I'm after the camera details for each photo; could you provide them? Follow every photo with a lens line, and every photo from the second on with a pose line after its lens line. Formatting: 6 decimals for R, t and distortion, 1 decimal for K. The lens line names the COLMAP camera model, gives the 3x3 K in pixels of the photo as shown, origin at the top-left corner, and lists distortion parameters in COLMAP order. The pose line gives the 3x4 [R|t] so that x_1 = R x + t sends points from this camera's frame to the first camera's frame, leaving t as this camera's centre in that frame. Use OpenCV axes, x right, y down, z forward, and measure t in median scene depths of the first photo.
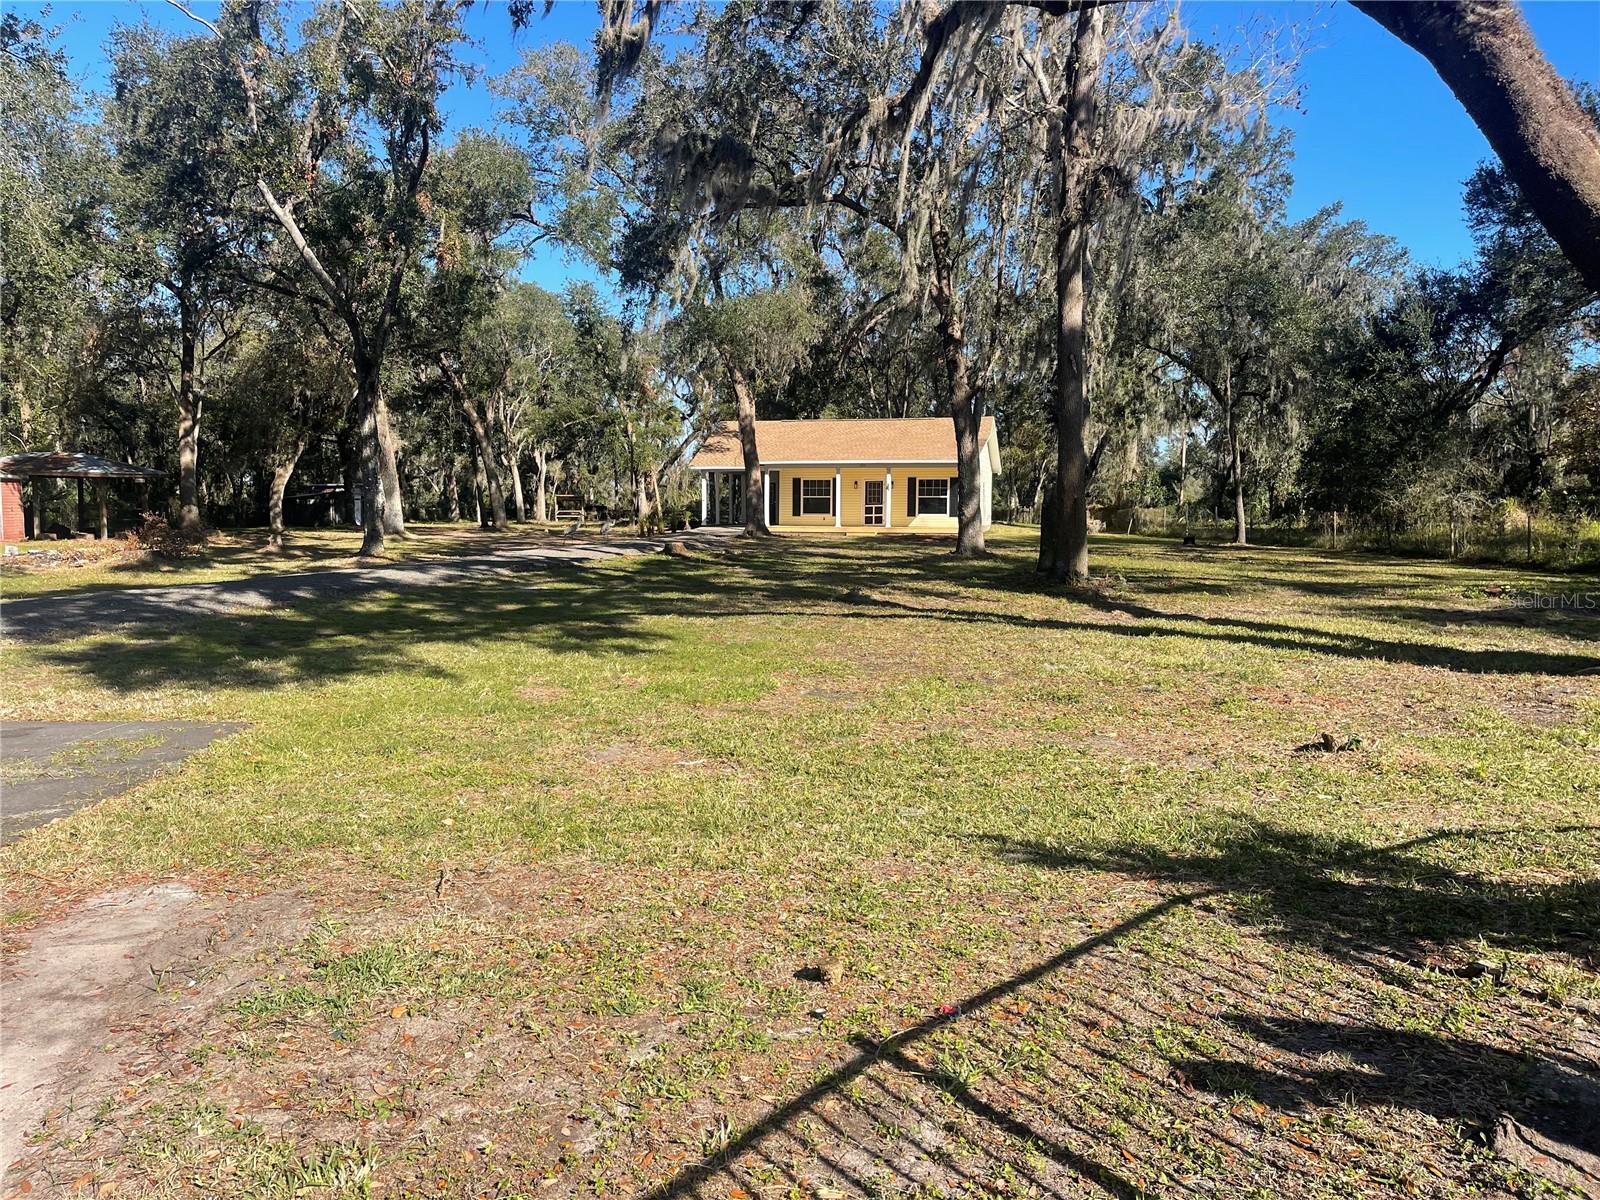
lens RADIAL K [[1196.9, 0, 801.4], [0, 1196.9, 600.4], [0, 0, 1]] dist [0.000791, -0.002833]
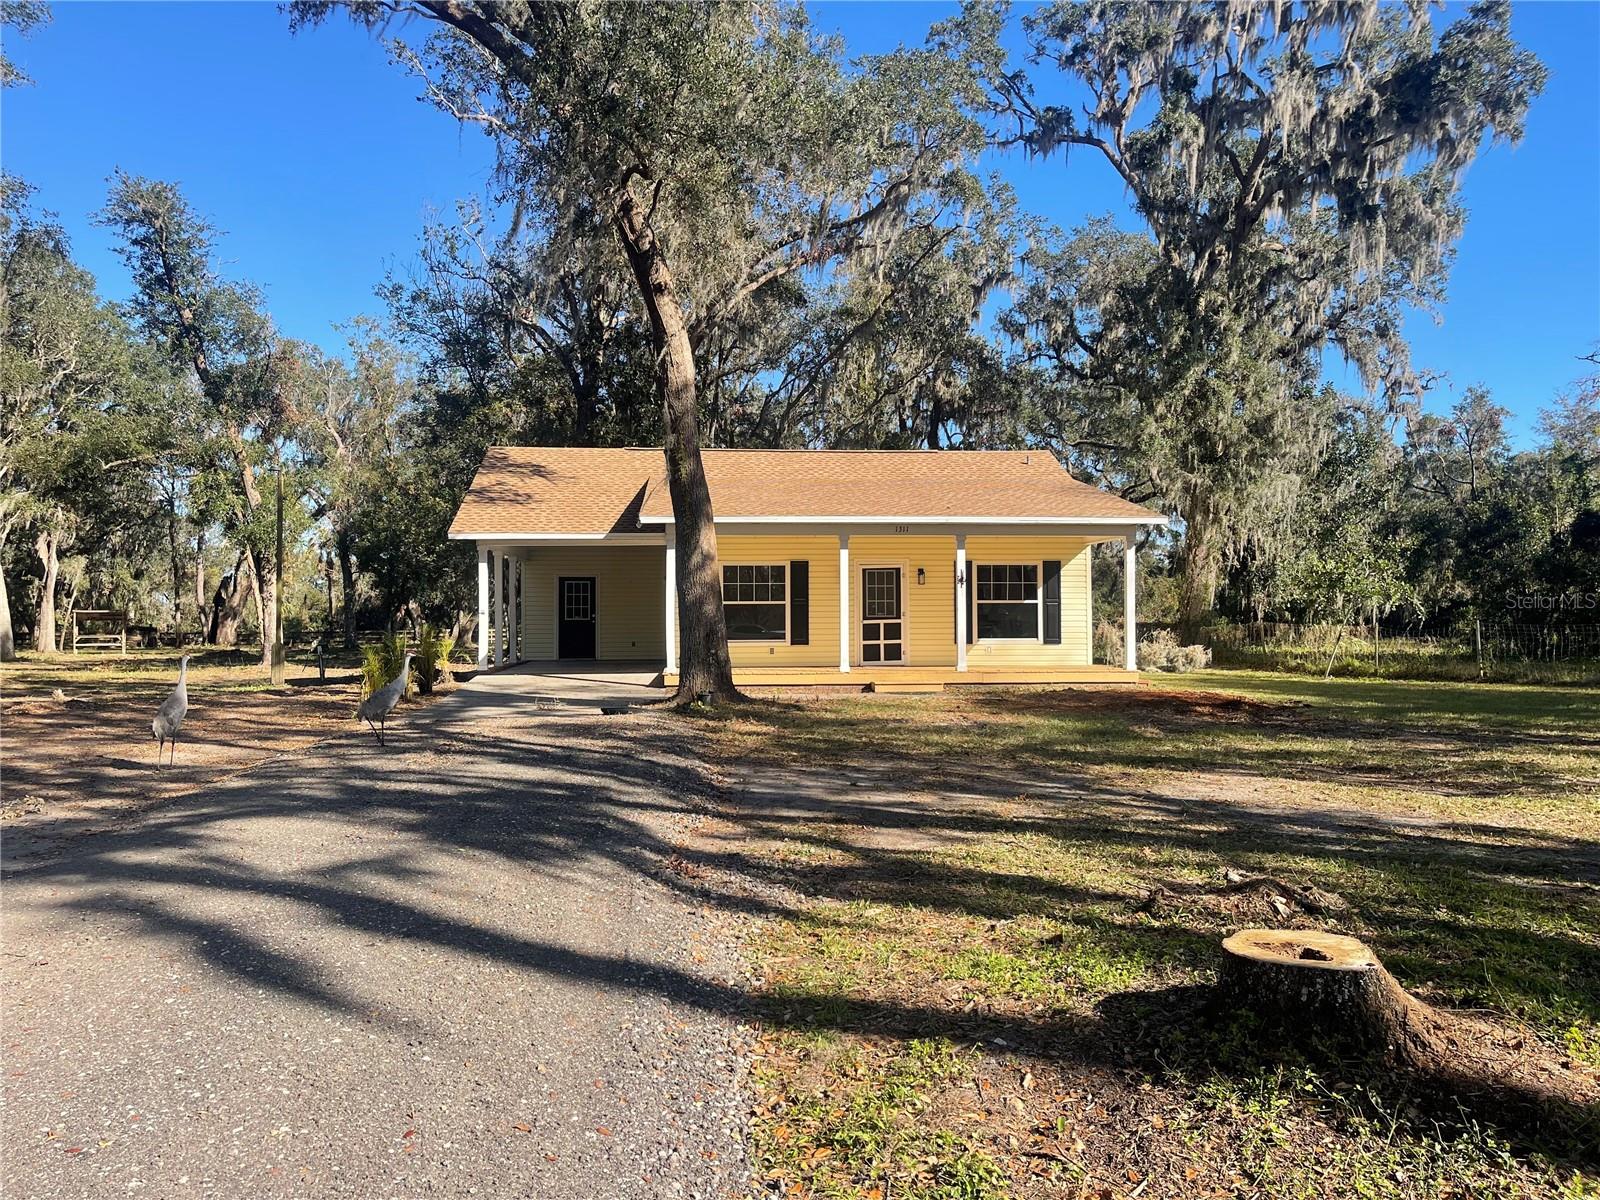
lens RADIAL K [[1196.9, 0, 803.9], [0, 1196.9, 600.0], [0, 0, 1]] dist [0.000791, -0.002833]
pose [[0.939387, 0.000749, 0.342857, -0.066871], [0.033346, 0.995057, -0.093538, -0.024080], [-0.341232, 0.099302, 0.934719, 0.308400]]
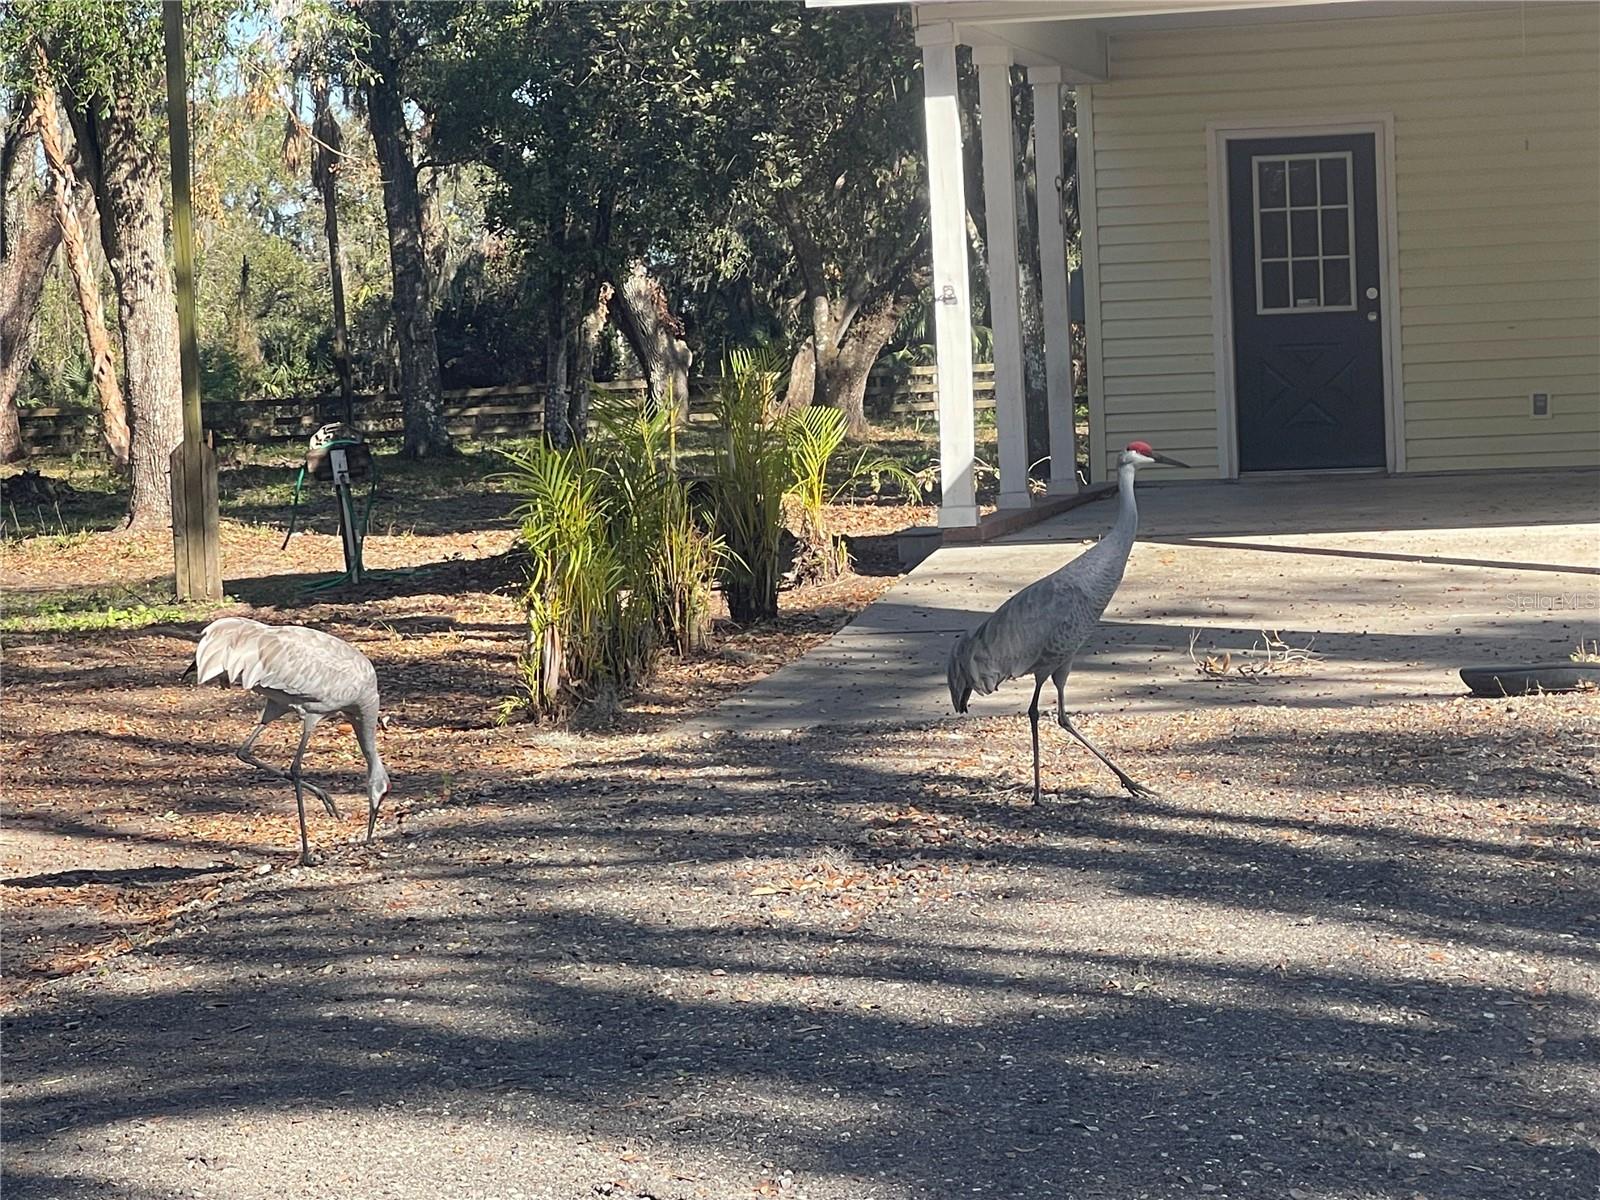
lens RADIAL K [[4871.1, 0, 798.4], [0, 4871.1, 600.0], [0, 0, 1]] dist [0.166042, 0.000000]
pose [[0.996773, -0.046664, 0.065322, -0.072725], [0.048653, 0.998389, -0.029191, -0.024390], [-0.063854, 0.032275, 0.997437, 0.316644]]
